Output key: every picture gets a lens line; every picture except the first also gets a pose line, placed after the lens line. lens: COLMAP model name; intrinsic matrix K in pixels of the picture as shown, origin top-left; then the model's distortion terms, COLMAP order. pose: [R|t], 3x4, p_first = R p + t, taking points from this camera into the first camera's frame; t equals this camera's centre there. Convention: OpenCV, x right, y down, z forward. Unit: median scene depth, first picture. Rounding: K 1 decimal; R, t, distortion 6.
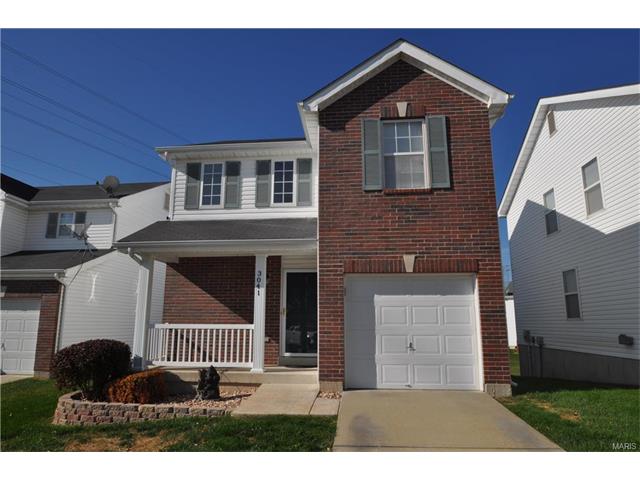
lens RADIAL K [[423.8, 0, 320.3], [0, 423.8, 240.3], [0, 0, 1]] dist [-0.007251, -0.000999]
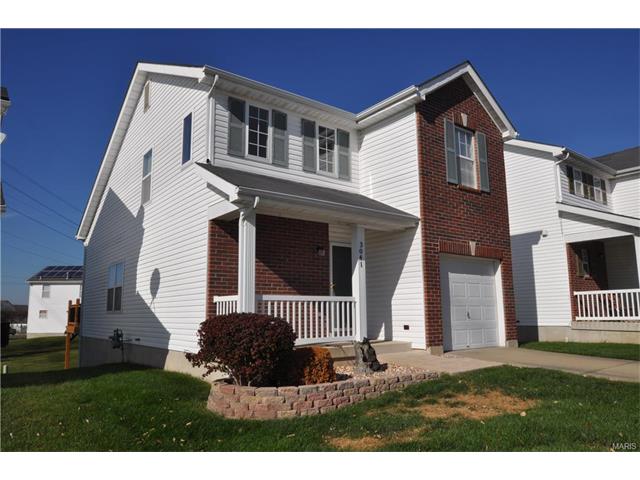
lens RADIAL K [[464.4, 0, 320.8], [0, 464.4, 239.8], [0, 0, 1]] dist [-0.012452, -0.001081]
pose [[0.723617, 0.099298, 0.683021, -0.828414], [-0.122824, 0.992328, -0.014141, 0.082367], [-0.679185, -0.073659, 0.730262, 0.250826]]
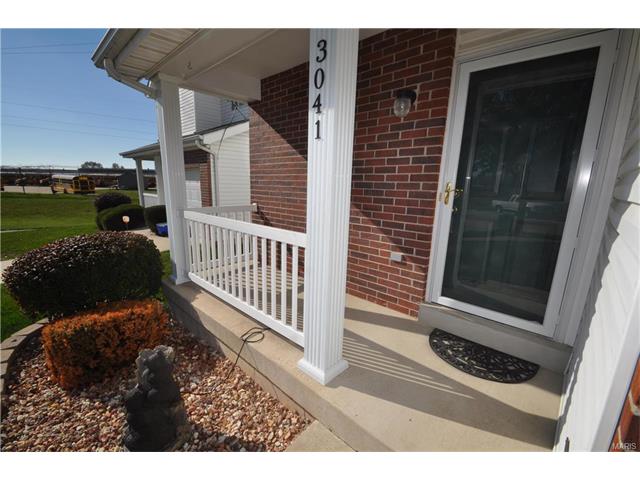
lens RADIAL K [[282.4, 0, 307.6], [0, 282.4, 246.3], [0, 0, 1]] dist [0.004207, -0.000970]
pose [[0.753539, 0.161469, -0.637266, -0.014706], [0.091558, 0.934143, 0.344954, 0.117422], [0.650997, -0.318283, 0.689129, 0.749873]]
